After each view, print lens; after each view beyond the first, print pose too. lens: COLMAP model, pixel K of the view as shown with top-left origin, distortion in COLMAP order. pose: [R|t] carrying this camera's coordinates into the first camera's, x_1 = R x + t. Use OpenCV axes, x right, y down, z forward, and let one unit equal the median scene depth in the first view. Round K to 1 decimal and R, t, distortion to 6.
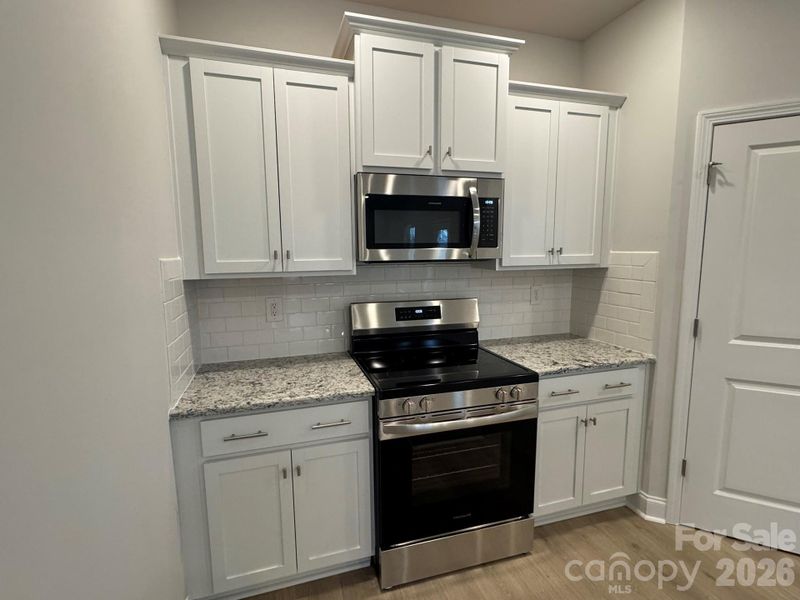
lens RADIAL K [[395.4, 0, 397.2], [0, 395.4, 299.2], [0, 0, 1]] dist [-0.000501, -0.001159]
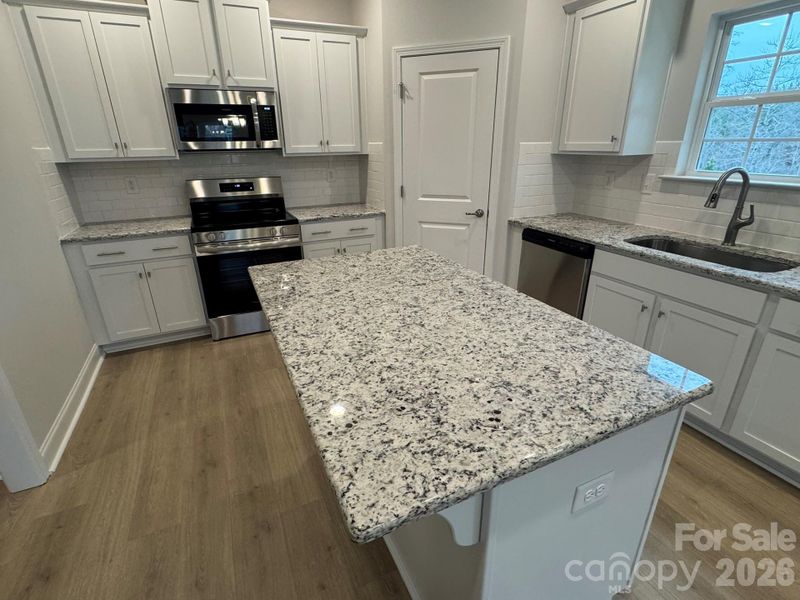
lens RADIAL K [[395.4, 0, 397.2], [0, 395.4, 299.2], [0, 0, 1]] dist [-0.000501, -0.001159]
pose [[0.991339, -0.051824, 0.120668, 0.525490], [0.020514, 0.968673, 0.247490, 0.102700], [-0.129714, -0.242871, 0.961347, -0.729109]]
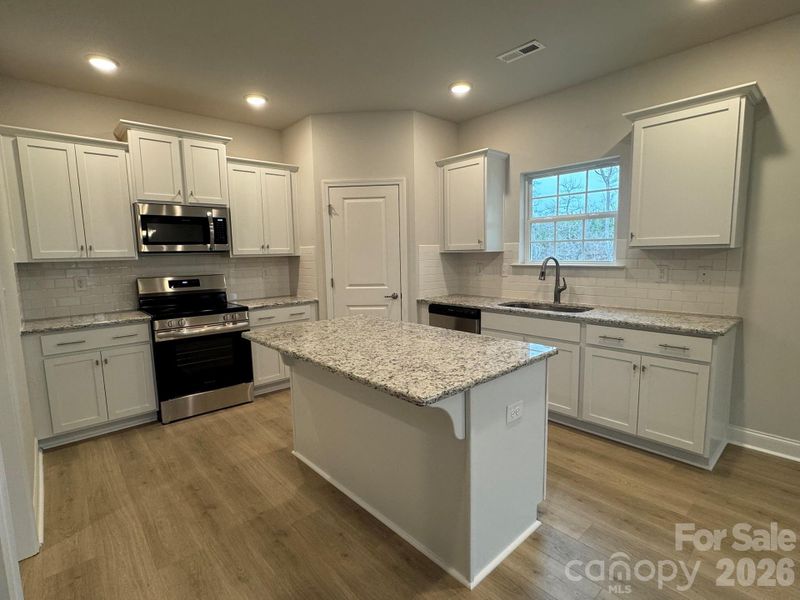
lens RADIAL K [[395.4, 0, 397.2], [0, 395.4, 299.2], [0, 0, 1]] dist [-0.000501, -0.001159]
pose [[0.909916, -0.059076, 0.410563, 0.212647], [0.065792, 0.997831, -0.002235, 0.192753], [-0.409541, 0.029046, 0.911829, -1.068757]]
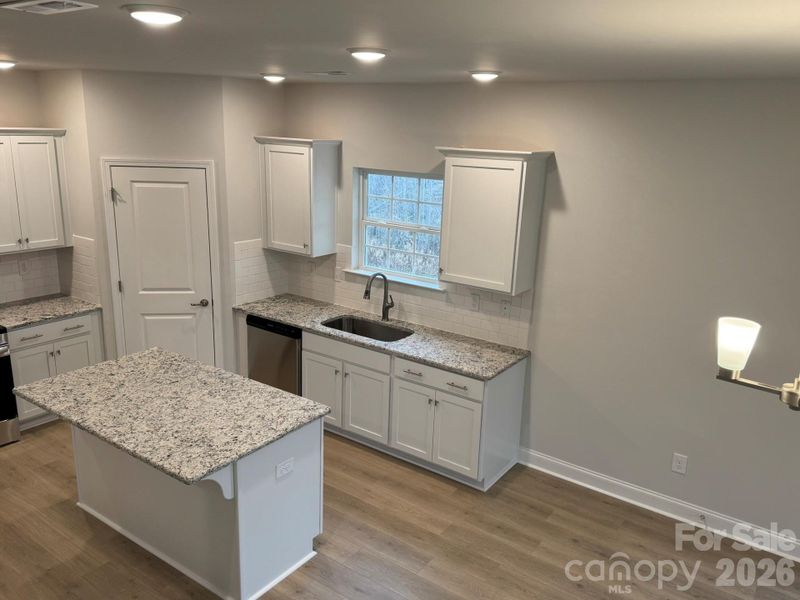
lens RADIAL K [[632.9, 0, 400.0], [0, 632.9, 300.0], [0, 0, 1]] dist [0.133636, -0.217013]
pose [[0.792714, -0.123289, 0.596996, 0.072849], [0.035748, 0.987051, 0.156373, -0.255251], [-0.608545, -0.102617, 0.786856, -1.877916]]
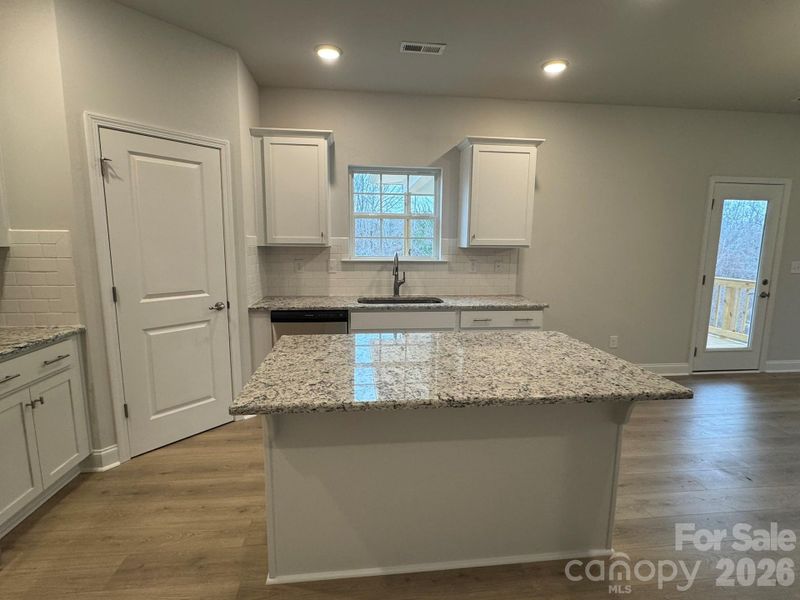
lens RADIAL K [[395.4, 0, 397.2], [0, 395.4, 299.2], [0, 0, 1]] dist [-0.000501, -0.001159]
pose [[0.189713, -0.129882, 0.973211, -0.268721], [0.115261, 0.987304, 0.109295, 0.056333], [-0.975051, 0.091439, 0.202275, -0.092035]]
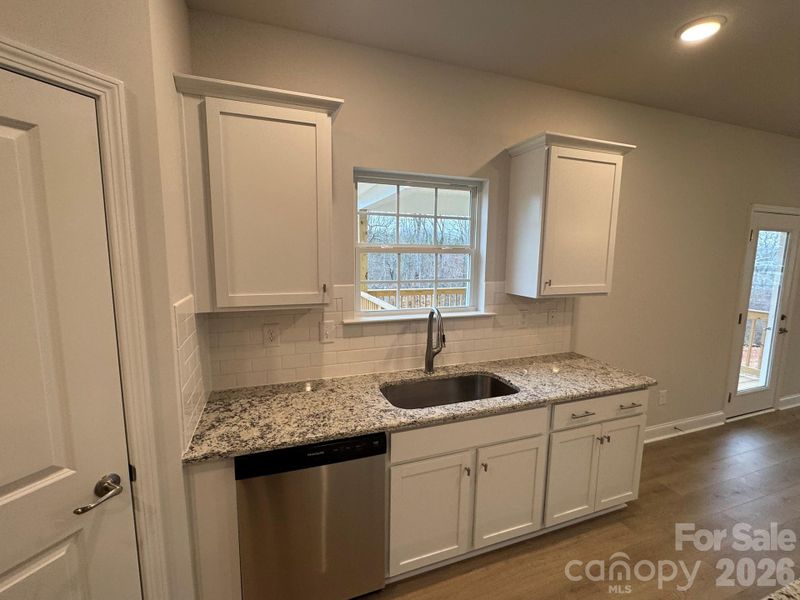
lens RADIAL K [[354.8, 0, 398.5], [0, 354.8, 298.7], [0, 0, 1]] dist [0.000047, -0.000085]
pose [[-0.045619, -0.120611, 0.991651, 0.540342], [0.118624, 0.985007, 0.125260, -0.135165], [-0.991891, 0.123348, -0.030627, 0.412210]]
